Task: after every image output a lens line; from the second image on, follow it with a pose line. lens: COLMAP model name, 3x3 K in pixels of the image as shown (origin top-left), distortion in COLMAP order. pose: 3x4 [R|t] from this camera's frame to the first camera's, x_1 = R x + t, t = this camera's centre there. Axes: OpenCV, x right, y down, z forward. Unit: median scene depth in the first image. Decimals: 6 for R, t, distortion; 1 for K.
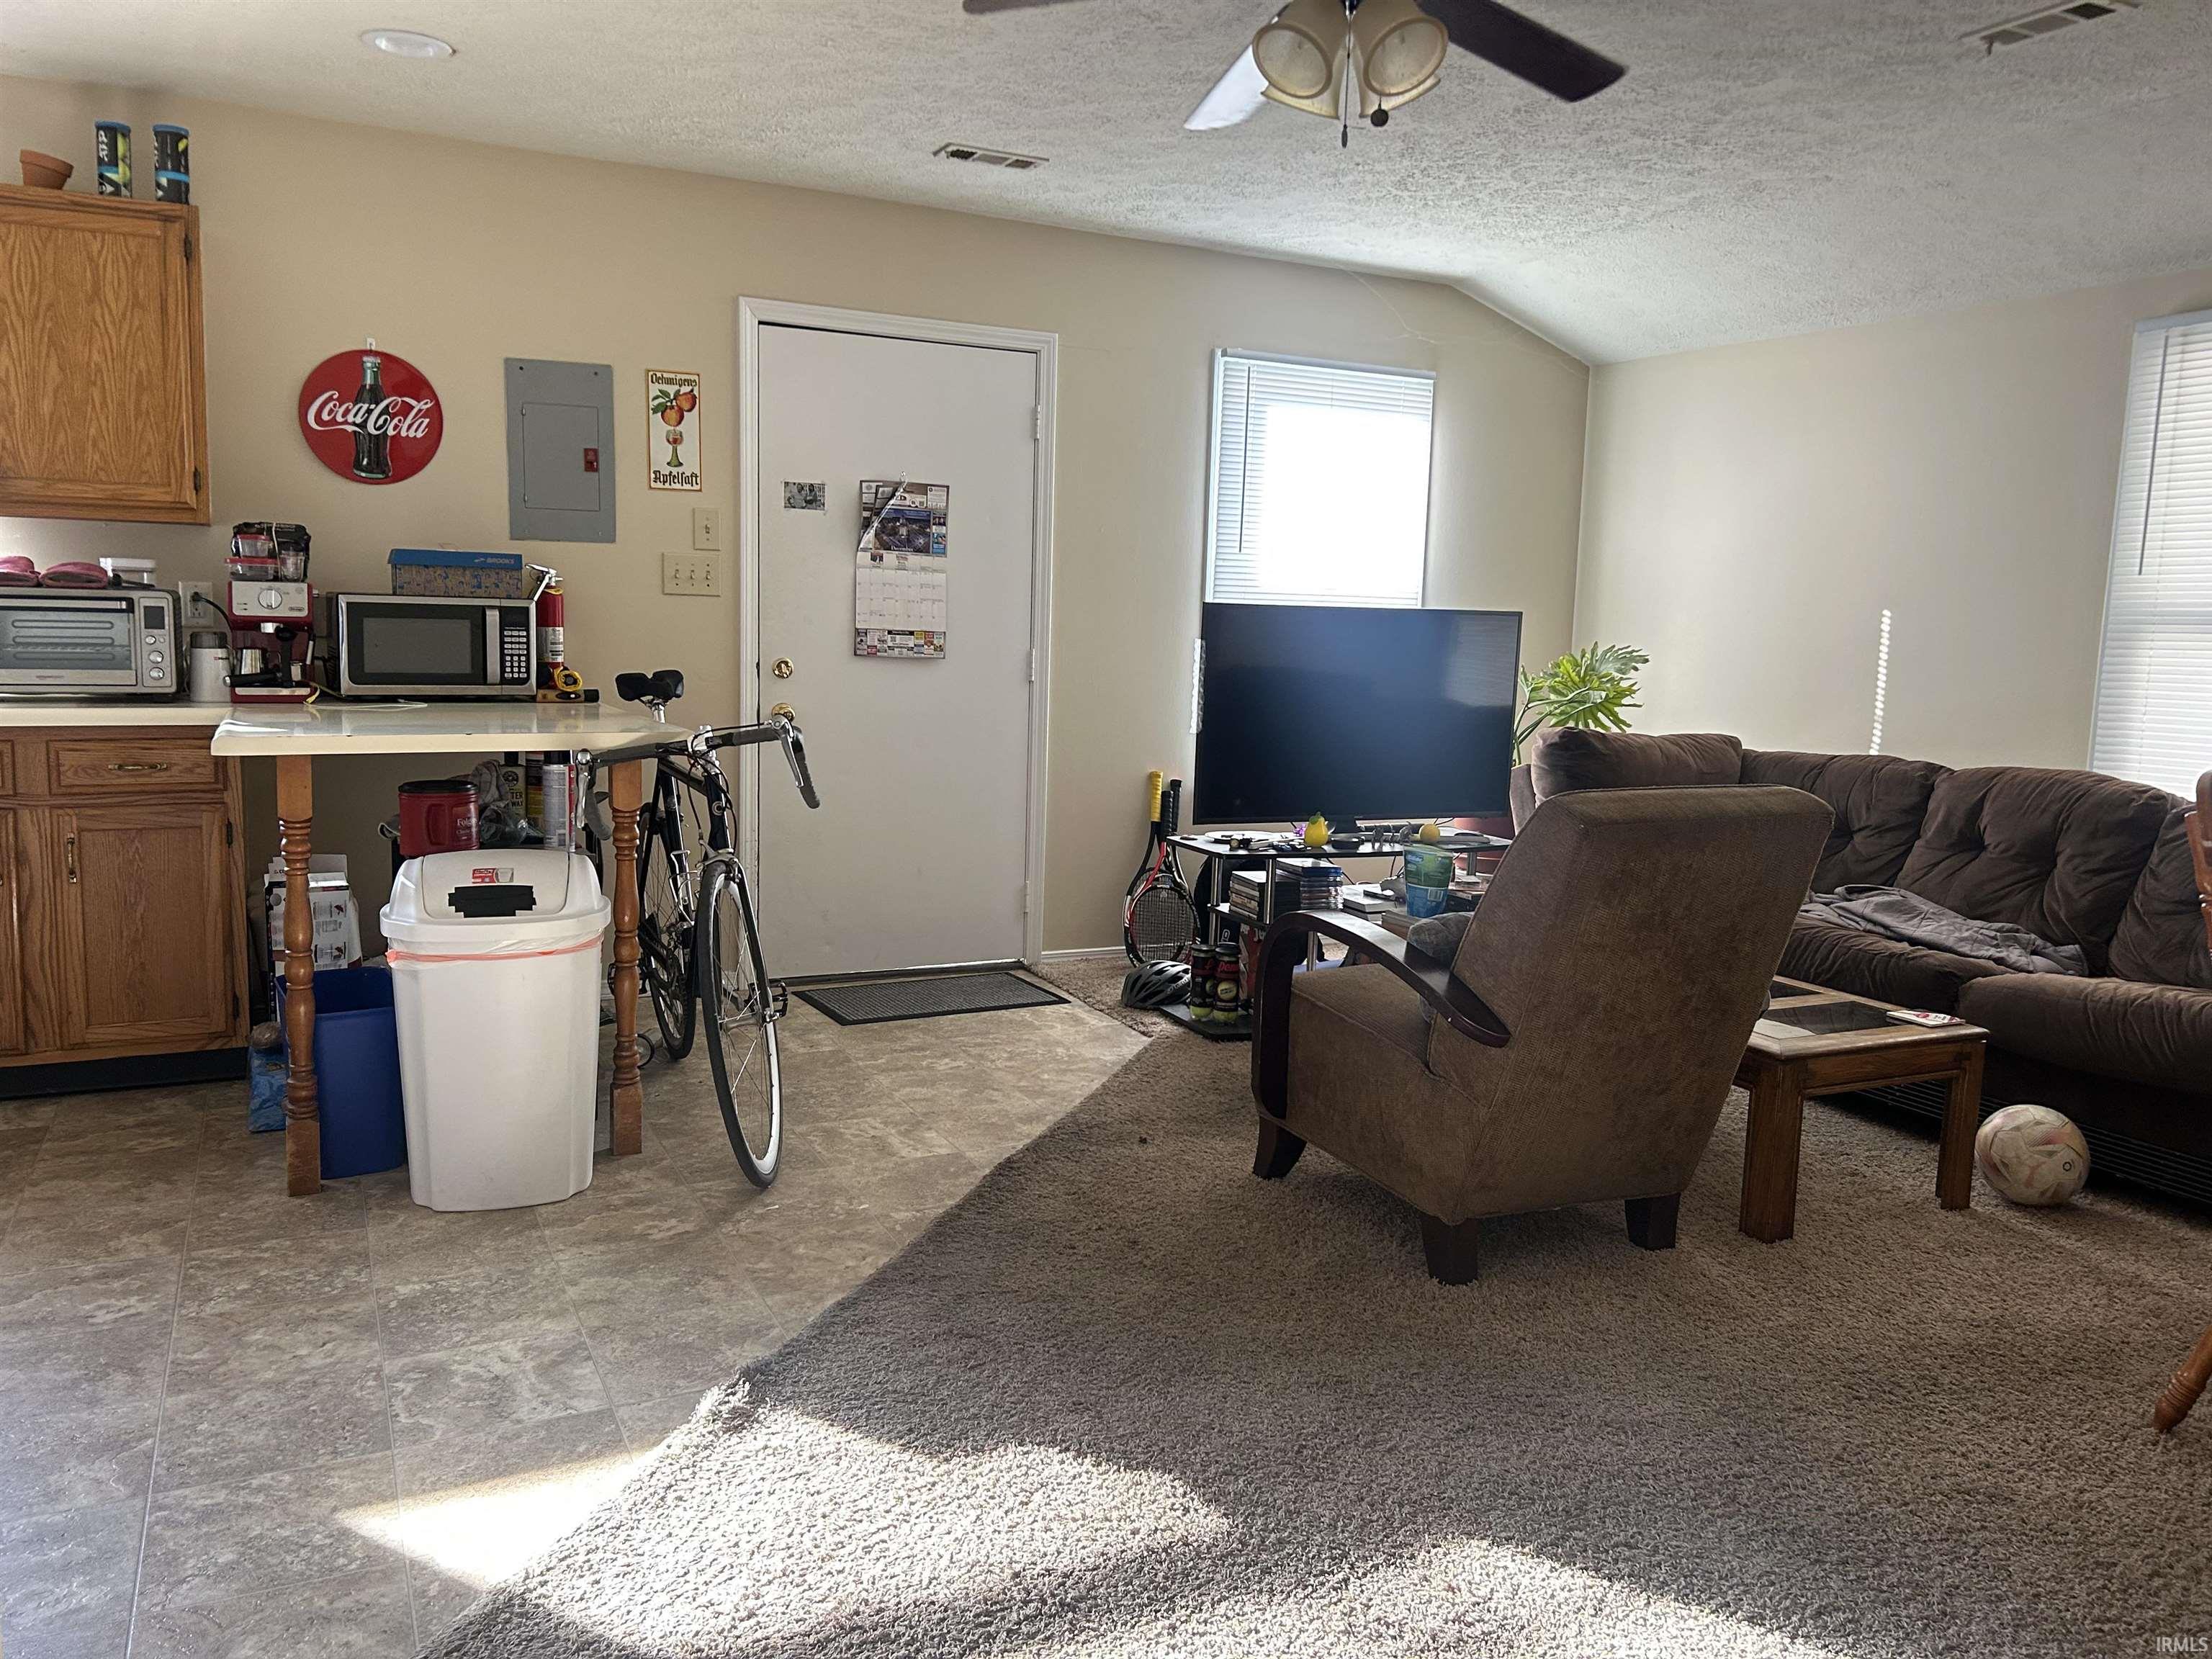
lens RADIAL K [[1671.0, 0, 1094.6], [0, 1671.0, 809.3], [0, 0, 1]] dist [0.135495, -0.147919]
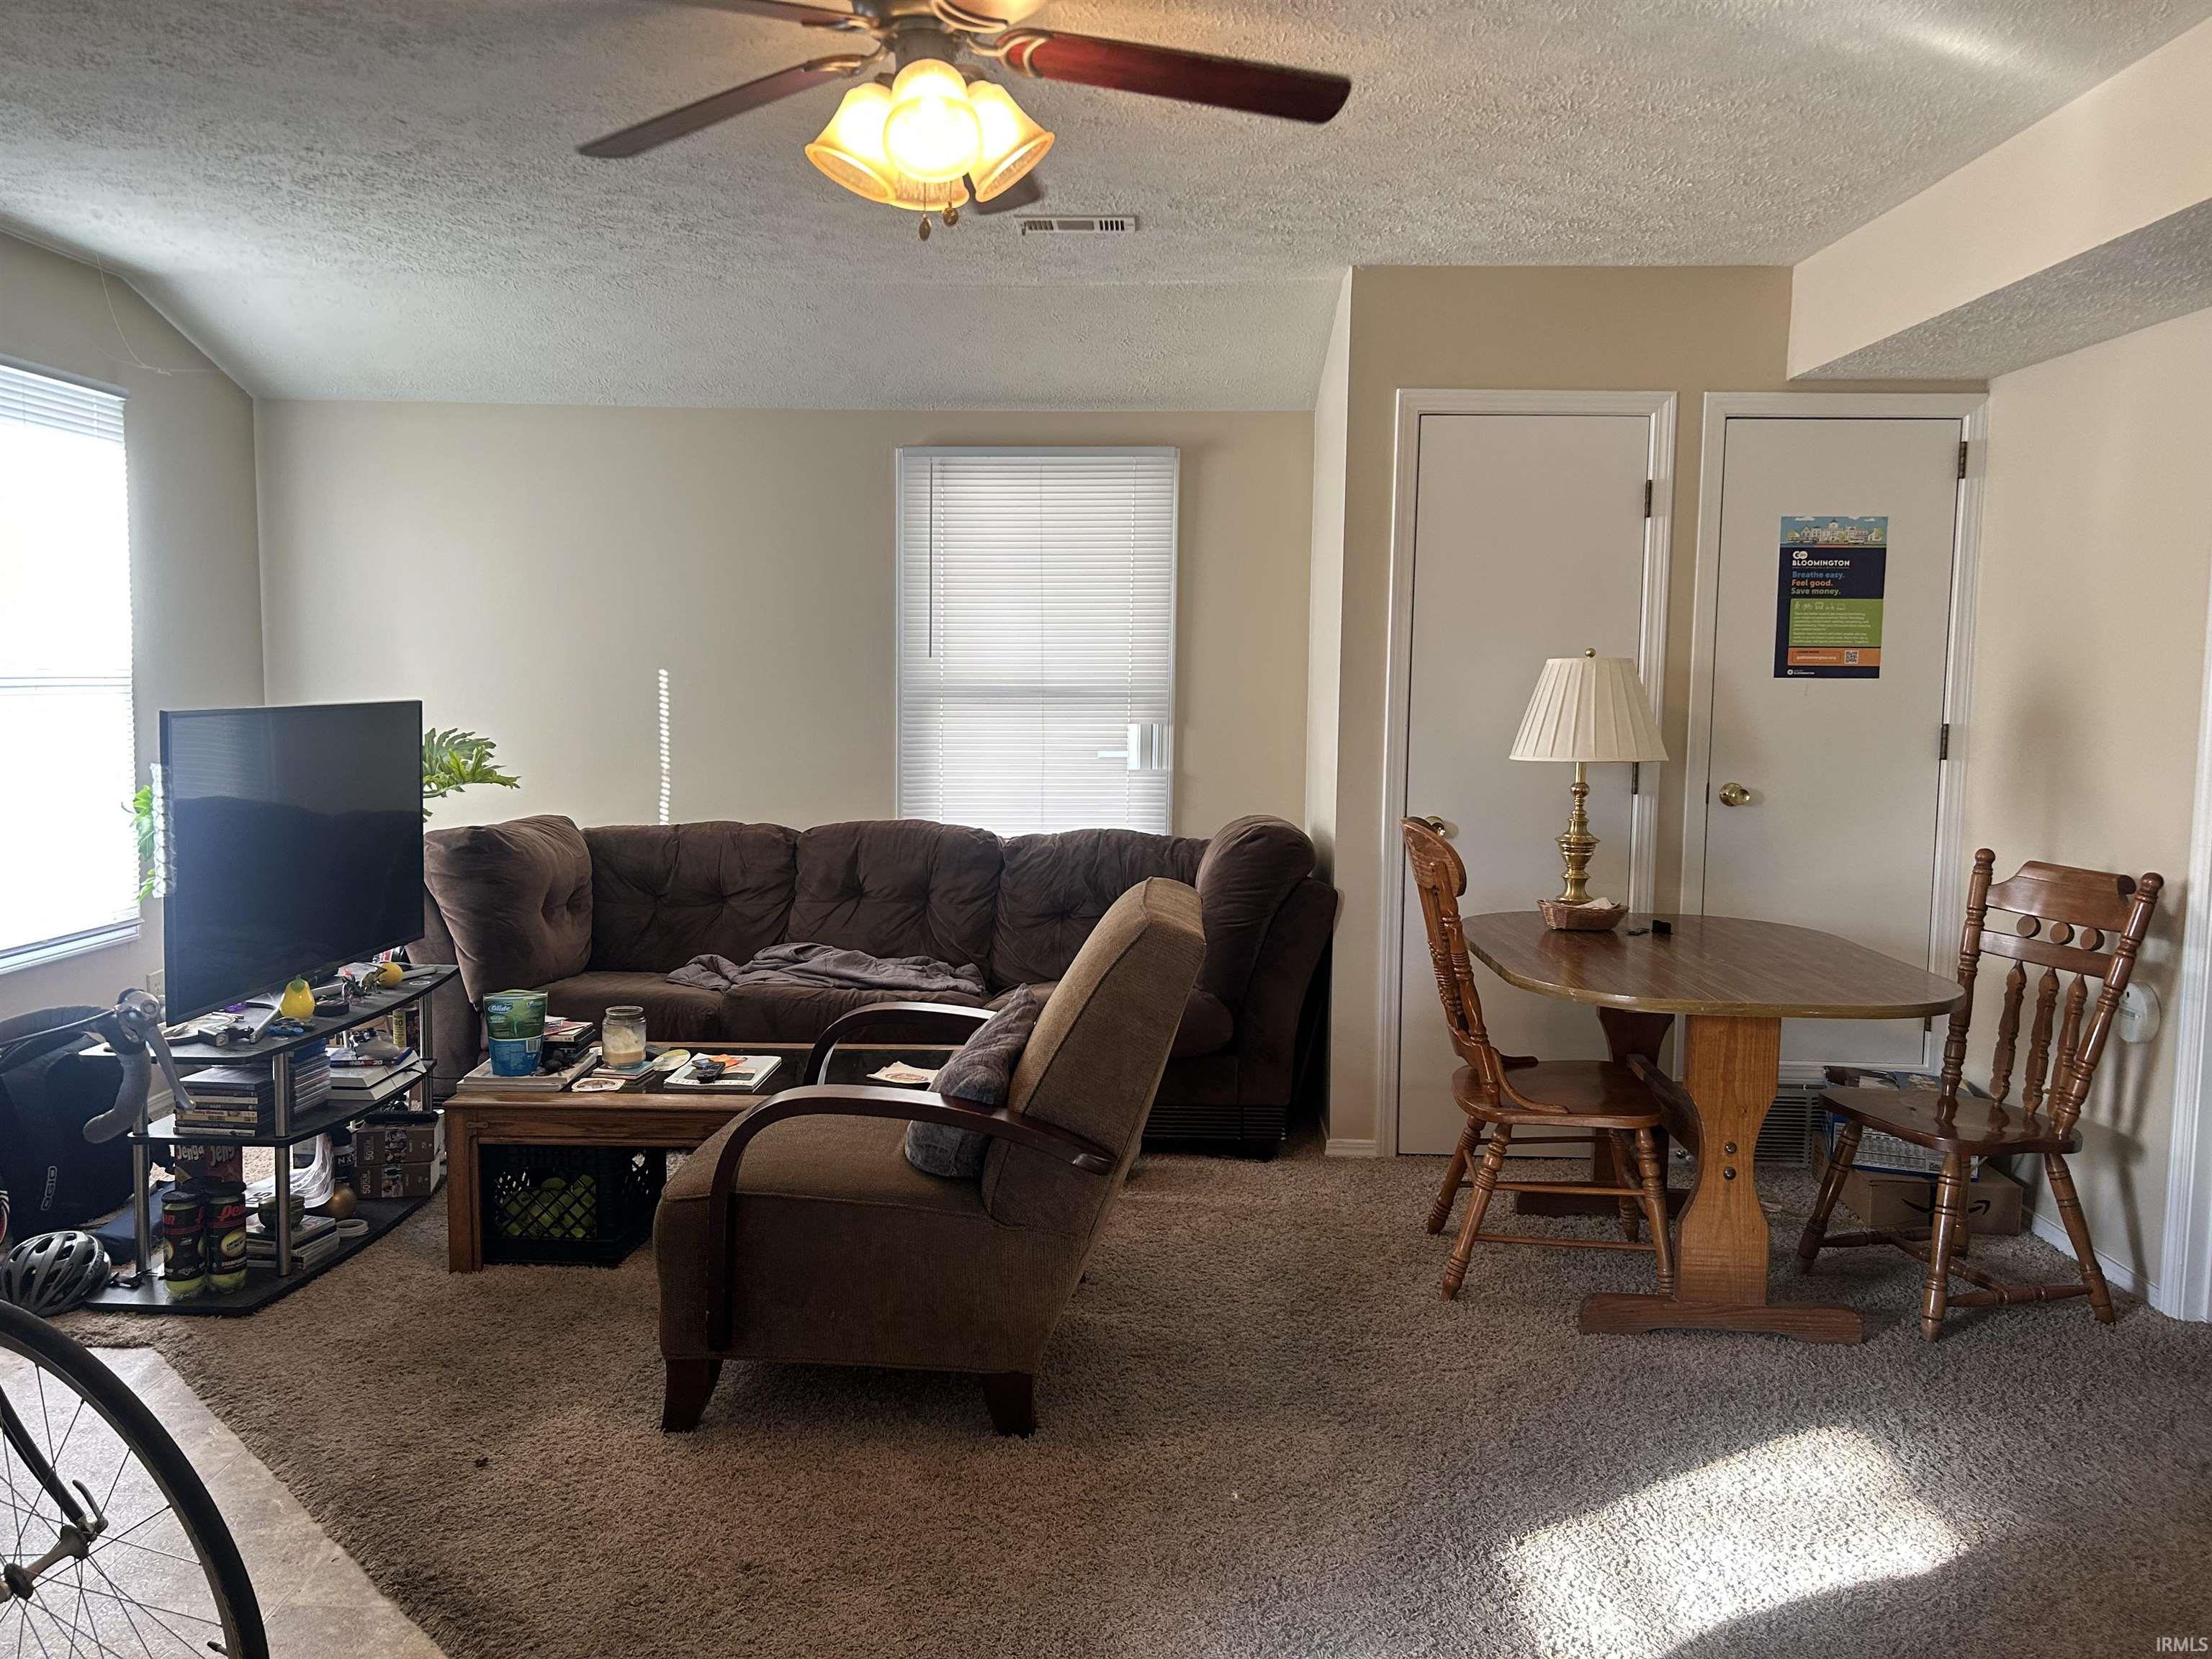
lens RADIAL K [[1671.0, 0, 1094.6], [0, 1671.0, 809.3], [0, 0, 1]] dist [0.135495, -0.147919]
pose [[0.481908, -0.103254, 0.870117, -0.385646], [0.109370, 0.992355, 0.057185, -0.082989], [-0.869369, 0.067606, 0.489517, 0.316272]]
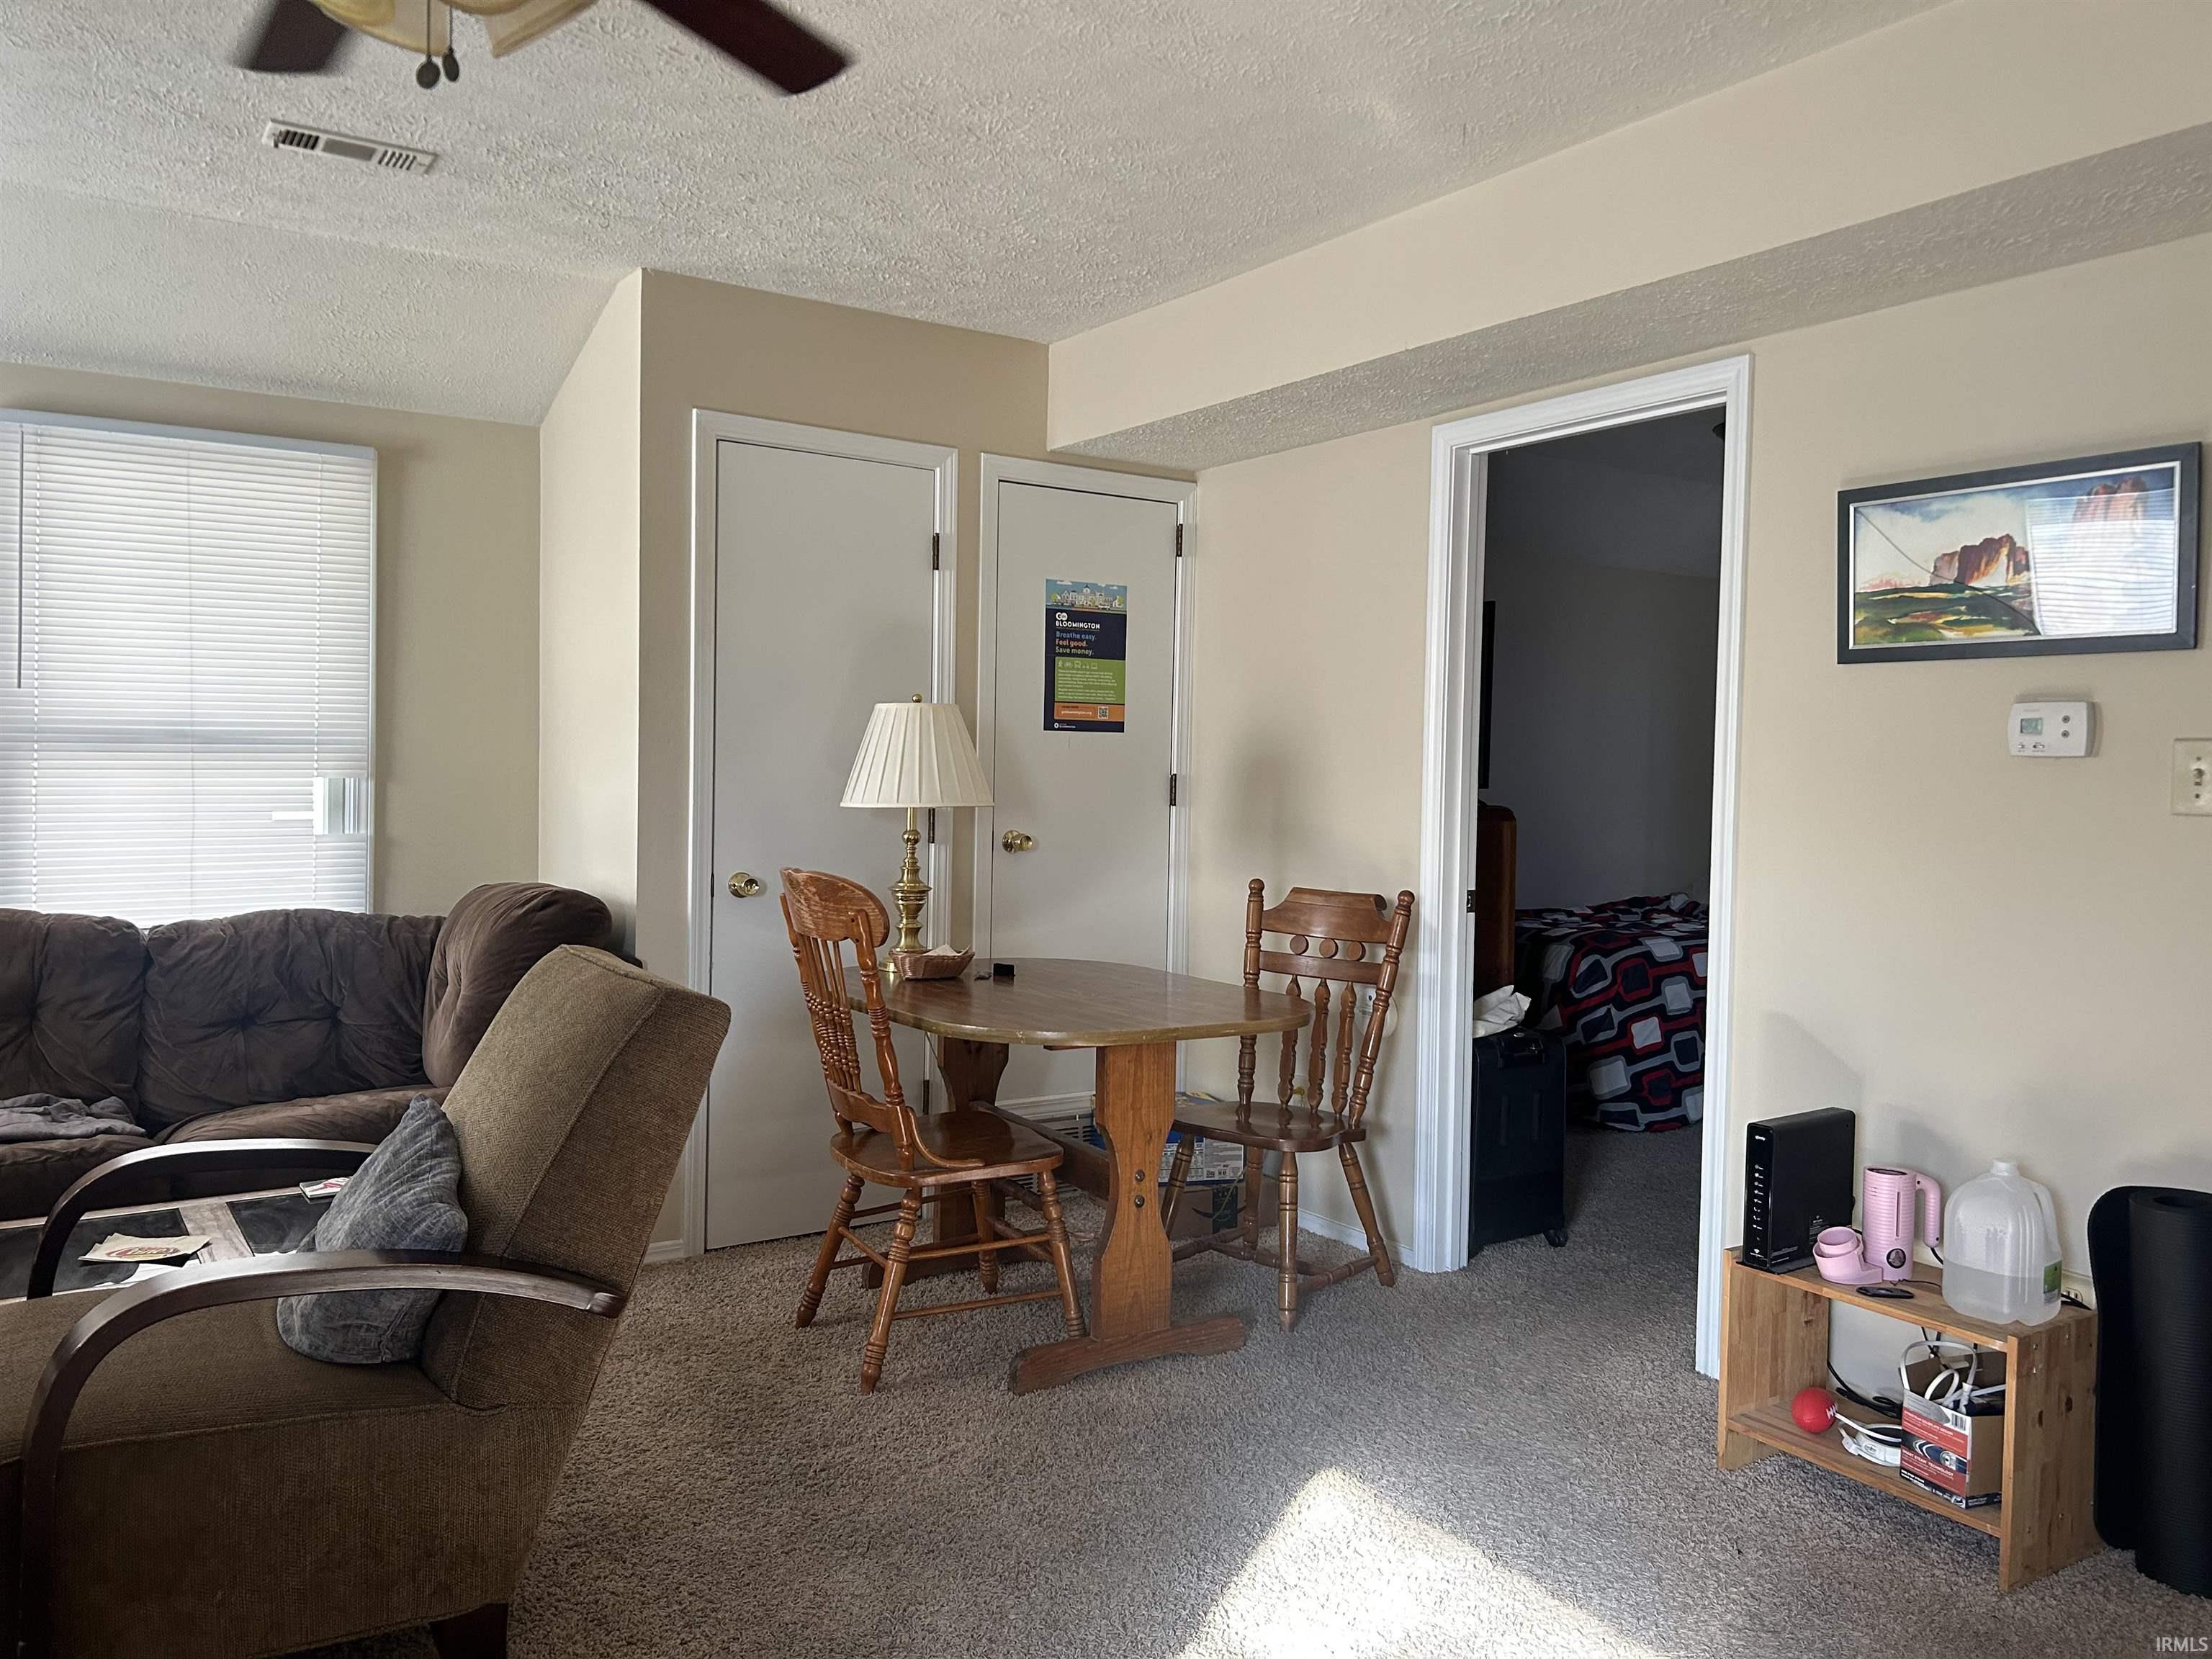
lens RADIAL K [[1671.0, 0, 1094.6], [0, 1671.0, 809.3], [0, 0, 1]] dist [0.135495, -0.147919]
pose [[-0.094059, -0.061462, 0.993668, -0.352939], [0.098388, 0.992633, 0.070712, -0.080560], [-0.990693, 0.104416, -0.087319, 0.517257]]
